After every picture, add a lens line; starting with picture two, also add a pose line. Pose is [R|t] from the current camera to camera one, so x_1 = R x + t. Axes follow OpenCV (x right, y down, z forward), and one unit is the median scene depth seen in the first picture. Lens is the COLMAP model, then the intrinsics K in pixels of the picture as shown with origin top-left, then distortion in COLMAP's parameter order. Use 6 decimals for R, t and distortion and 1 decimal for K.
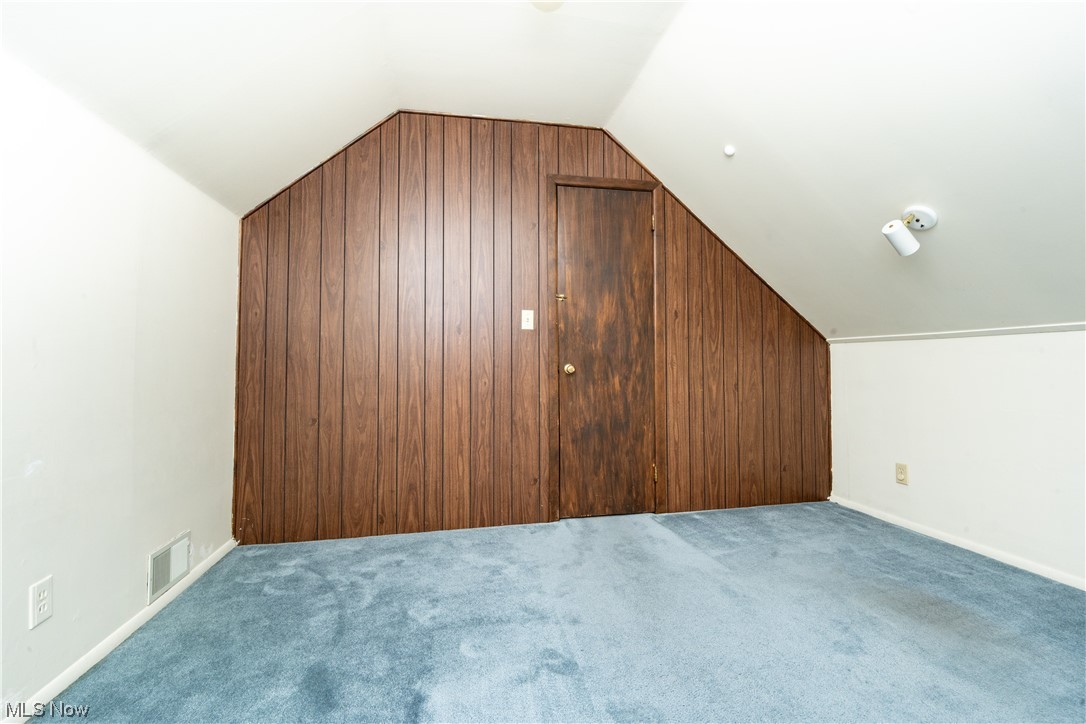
lens RADIAL K [[448.9, 0, 546.6], [0, 448.9, 364.0], [0, 0, 1]] dist [-0.010819, -0.000250]
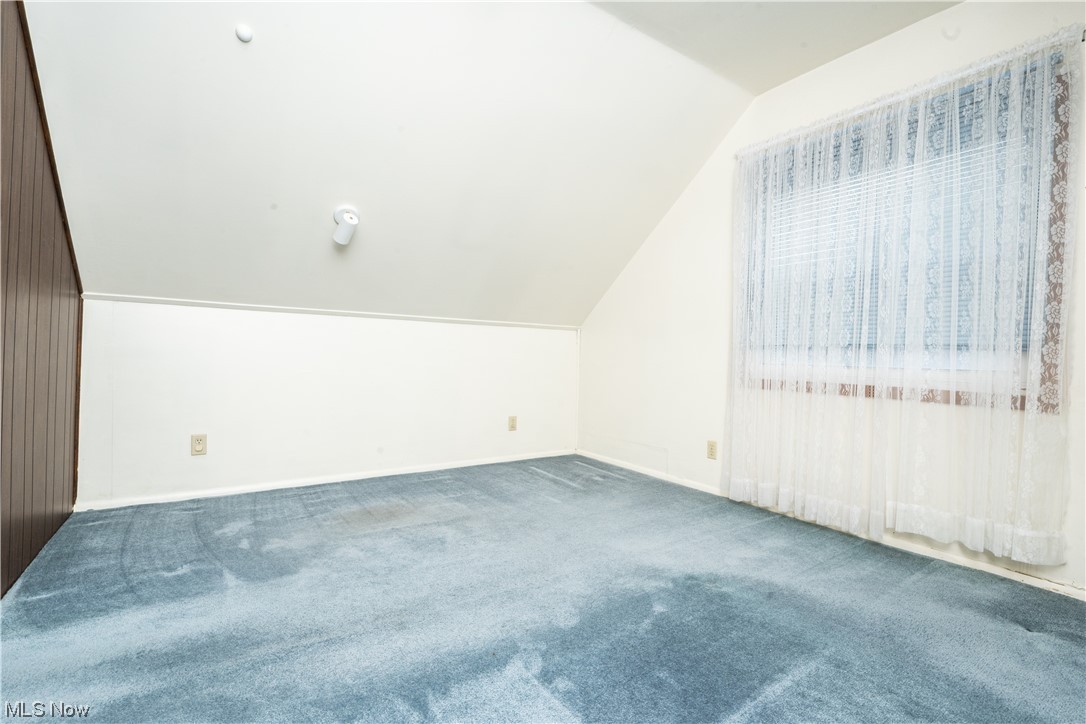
lens RADIAL K [[448.9, 0, 546.6], [0, 448.9, 364.0], [0, 0, 1]] dist [-0.010819, -0.000250]
pose [[-0.371136, -0.017142, 0.928420, -0.394536], [-0.029562, 0.999541, 0.006638, 0.041474], [-0.928108, -0.024983, -0.371473, 0.671483]]
